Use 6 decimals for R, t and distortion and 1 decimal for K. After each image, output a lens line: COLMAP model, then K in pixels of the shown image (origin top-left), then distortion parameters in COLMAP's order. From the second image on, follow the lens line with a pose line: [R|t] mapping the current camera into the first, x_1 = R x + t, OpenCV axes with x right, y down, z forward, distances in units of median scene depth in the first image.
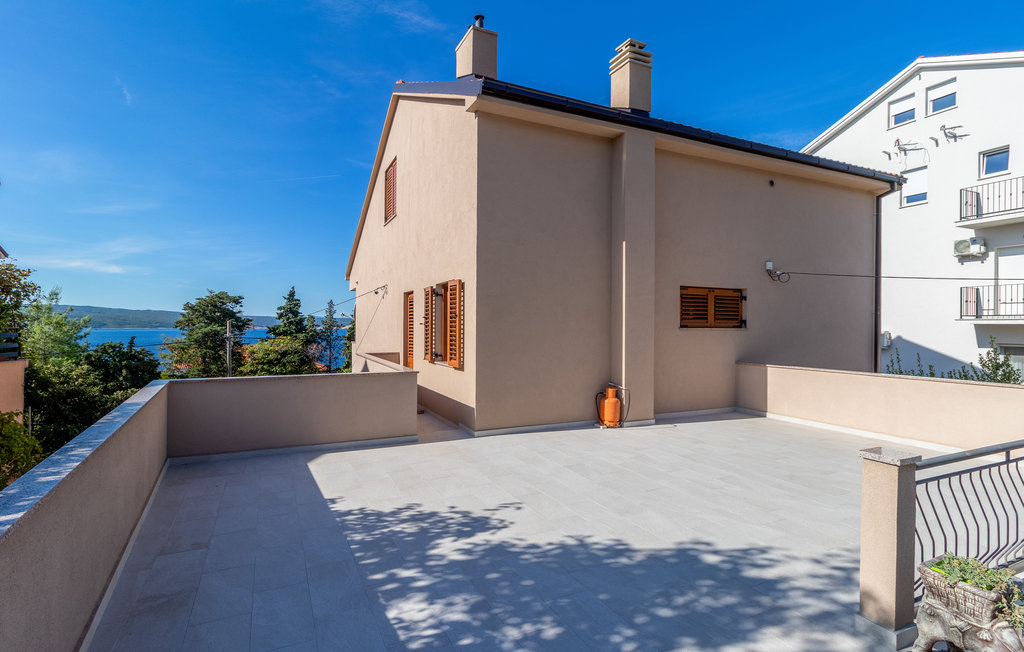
lens RADIAL K [[484.2, 0, 500.1], [0, 484.2, 325.0], [0, 0, 1]] dist [0.002752, 0.000456]
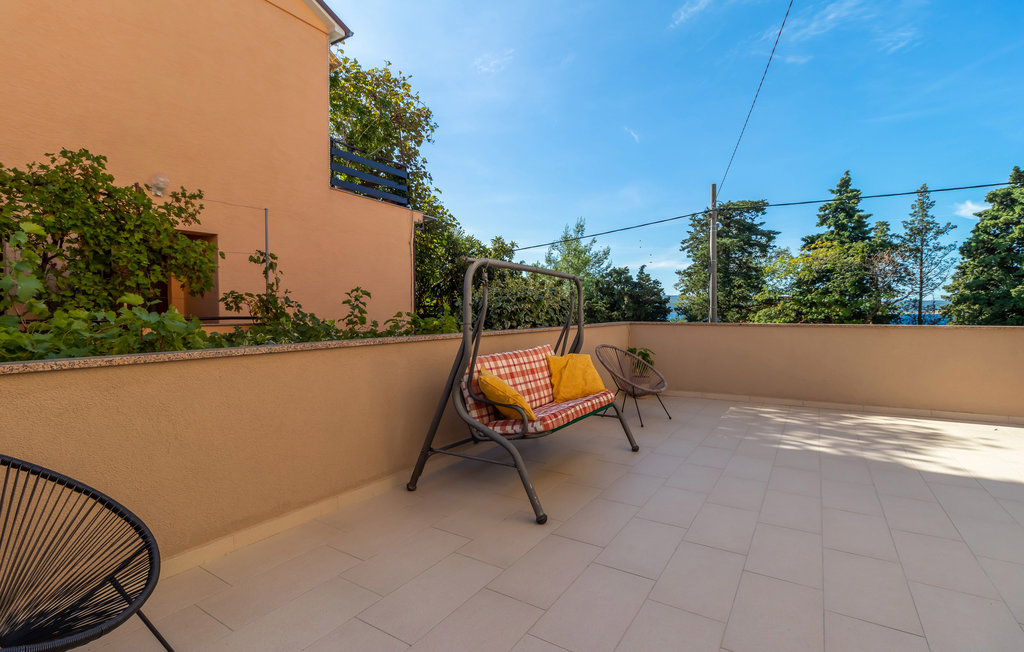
lens RADIAL K [[484.2, 0, 500.1], [0, 484.2, 325.0], [0, 0, 1]] dist [0.002752, 0.000456]
pose [[0.501950, 0.027750, -0.864451, -0.113921], [0.004734, 0.999382, 0.034830, 0.095747], [0.864884, -0.021575, 0.501508, 0.313506]]
